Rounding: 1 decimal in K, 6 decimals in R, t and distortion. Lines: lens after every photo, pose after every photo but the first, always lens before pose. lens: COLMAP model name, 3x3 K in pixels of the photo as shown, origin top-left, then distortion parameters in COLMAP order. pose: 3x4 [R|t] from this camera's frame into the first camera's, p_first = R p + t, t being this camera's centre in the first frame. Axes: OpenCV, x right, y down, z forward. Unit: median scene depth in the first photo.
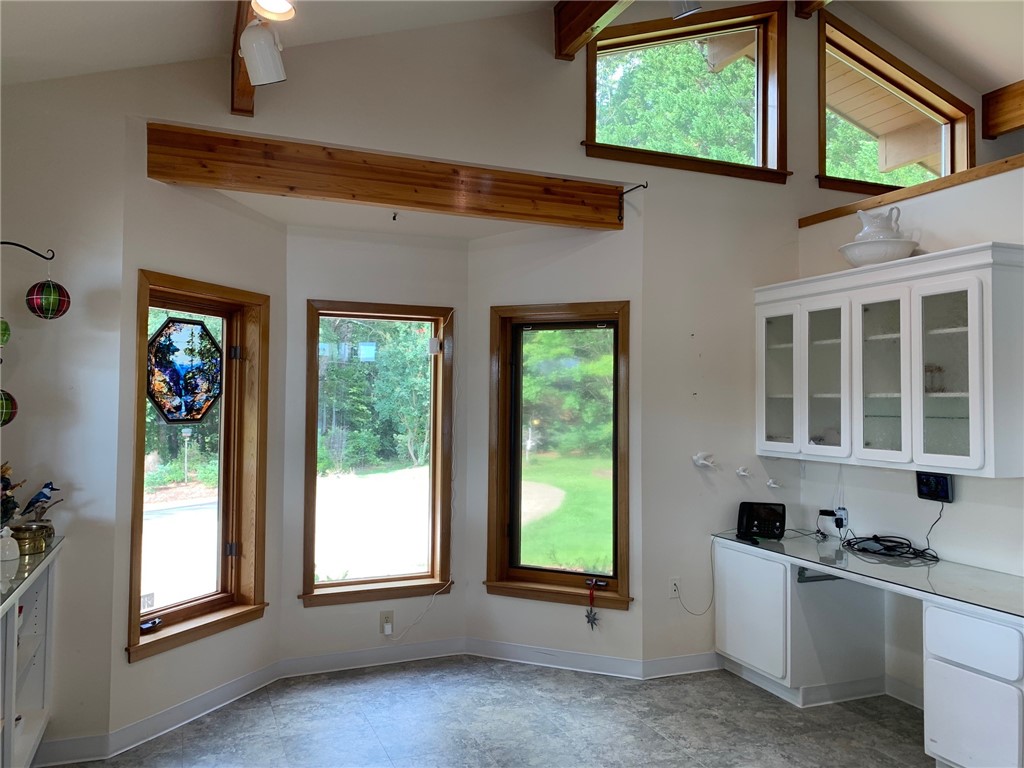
lens RADIAL K [[780.9, 0, 512.0], [0, 780.9, 384.0], [0, 0, 1]] dist [-0.000925, 0.025969]
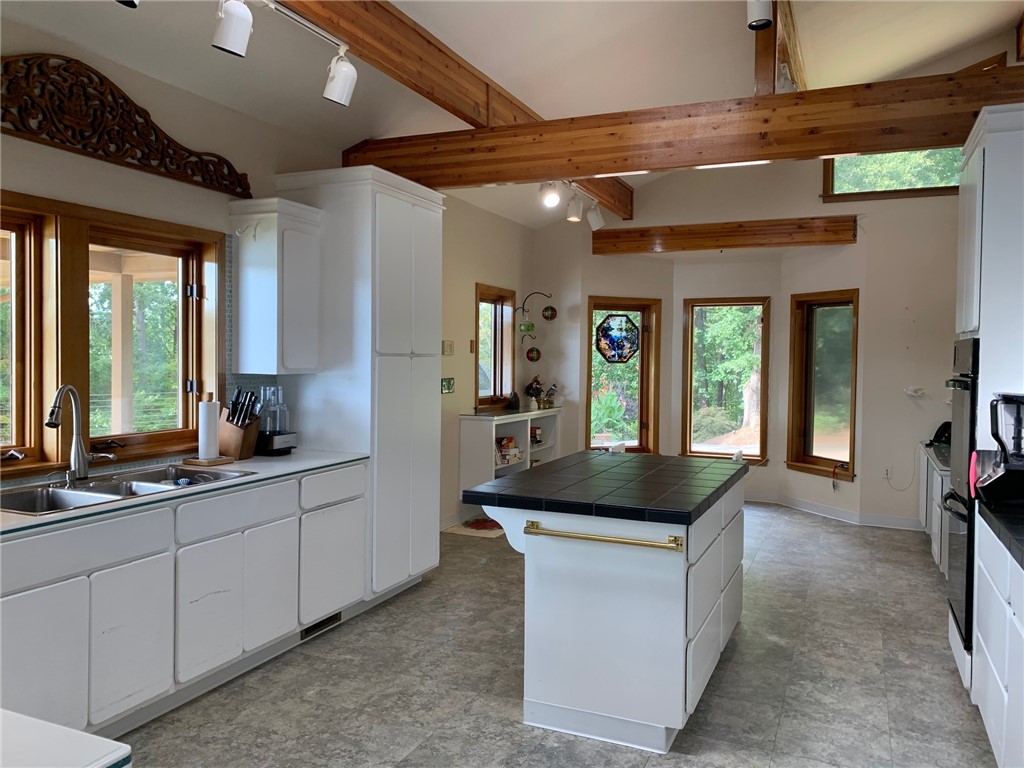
lens RADIAL K [[780.9, 0, 512.0], [0, 780.9, 384.0], [0, 0, 1]] dist [-0.000925, 0.025969]
pose [[0.694261, 0.024082, -0.719321, 0.894916], [0.013000, 0.998857, 0.045987, 0.005090], [0.719606, -0.041278, 0.693154, -0.673773]]
